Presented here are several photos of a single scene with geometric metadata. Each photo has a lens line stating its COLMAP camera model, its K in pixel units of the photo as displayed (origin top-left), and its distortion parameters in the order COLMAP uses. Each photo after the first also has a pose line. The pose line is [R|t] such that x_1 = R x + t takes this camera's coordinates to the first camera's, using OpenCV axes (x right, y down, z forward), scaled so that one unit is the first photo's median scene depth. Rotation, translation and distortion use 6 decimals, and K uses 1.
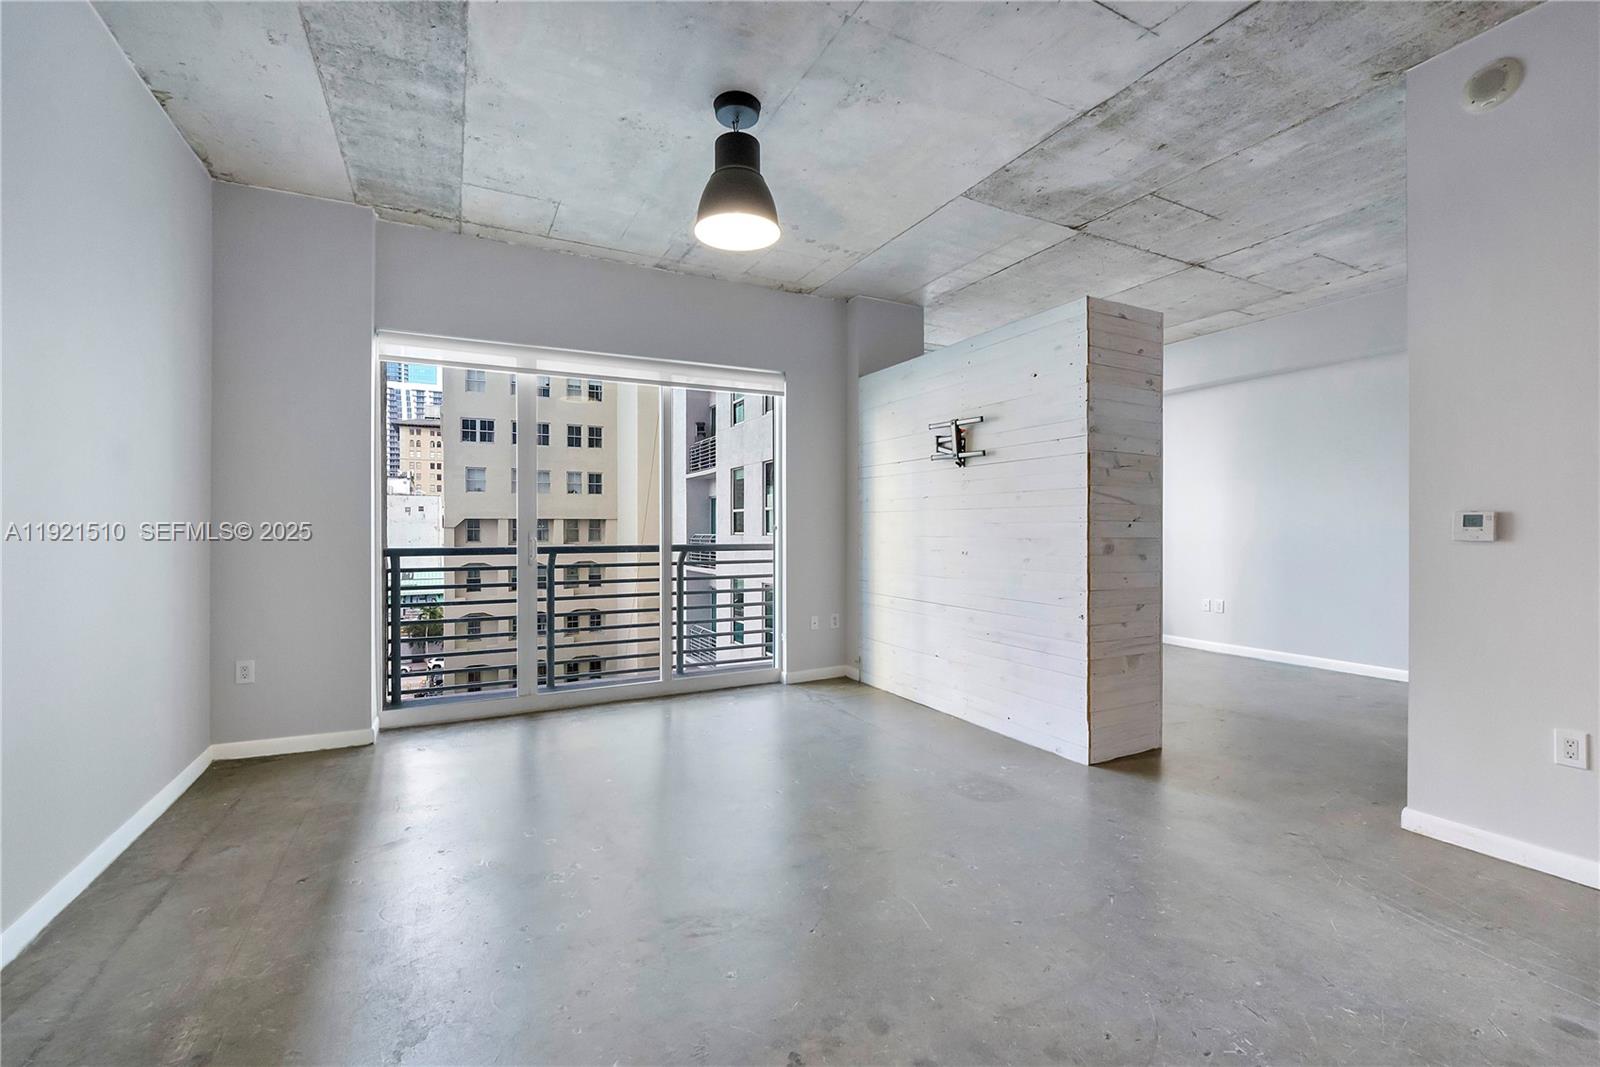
lens RADIAL K [[681.4, 0, 800.0], [0, 681.4, 533.5], [0, 0, 1]] dist [0.000294, 0.000263]
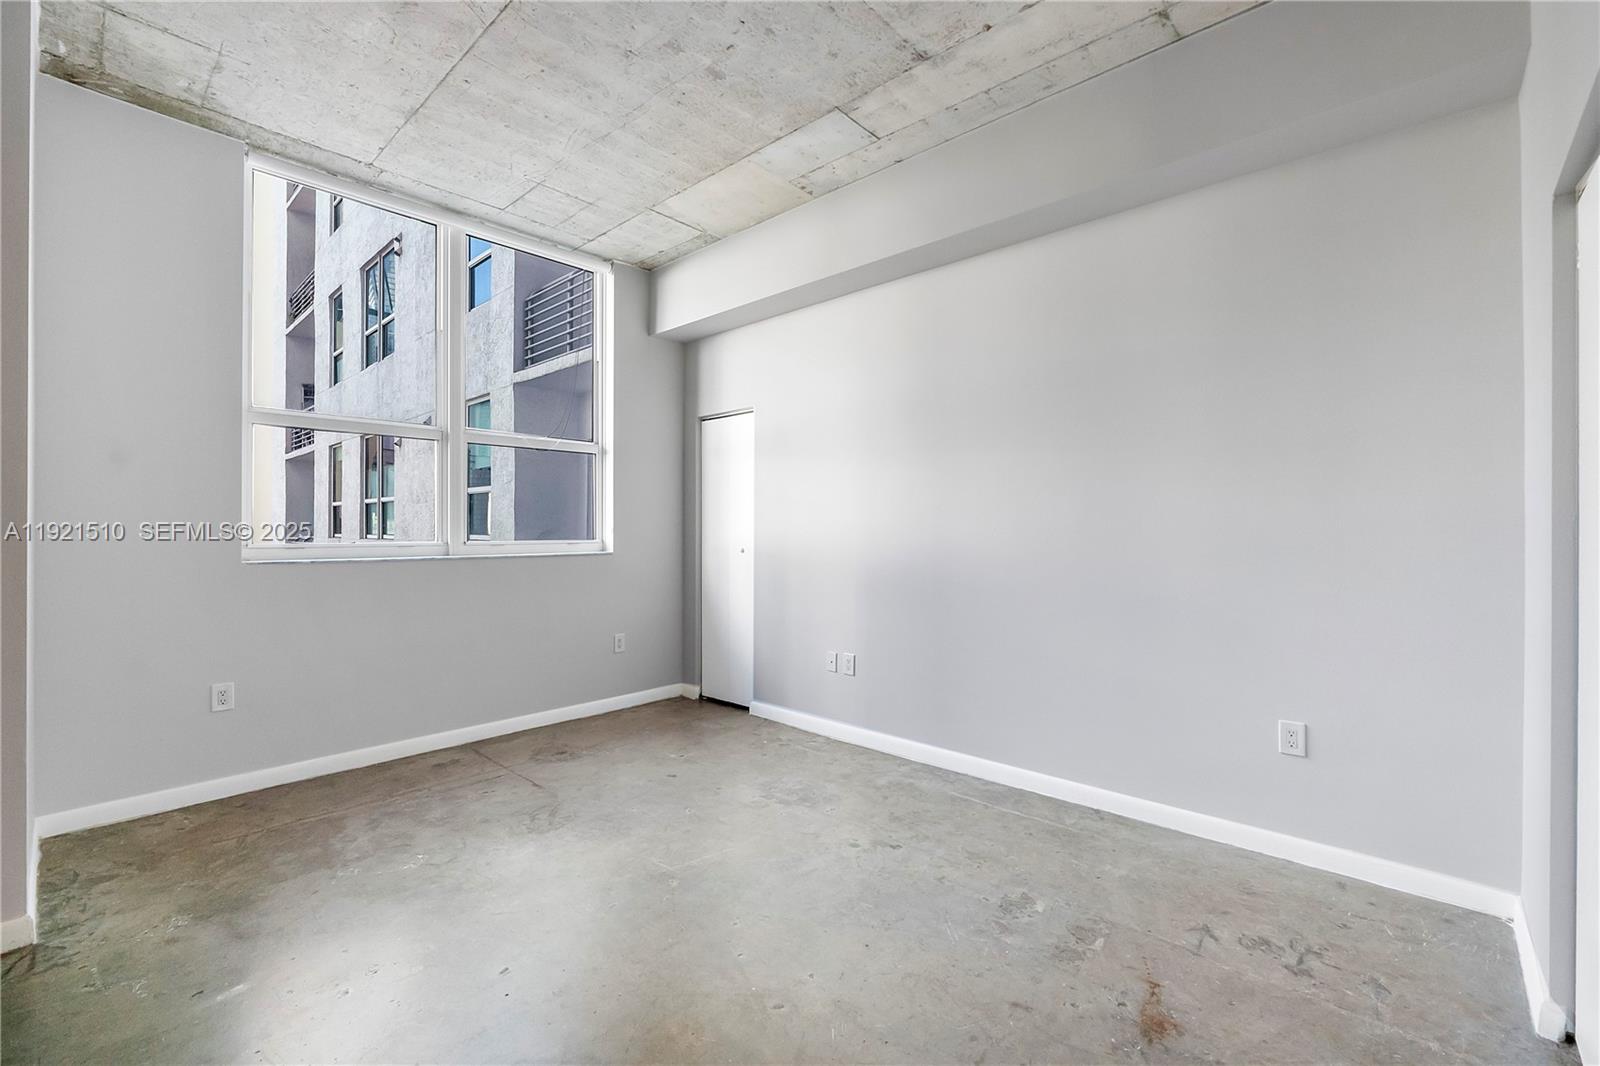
lens RADIAL K [[681.4, 0, 800.0], [0, 681.4, 533.0], [0, 0, 1]] dist [0.000294, 0.000263]
pose [[0.973515, 0.004537, 0.228578, 0.208477], [-0.001262, 0.999894, -0.014475, 0.002532], [-0.228619, 0.013803, 0.973418, 0.211976]]
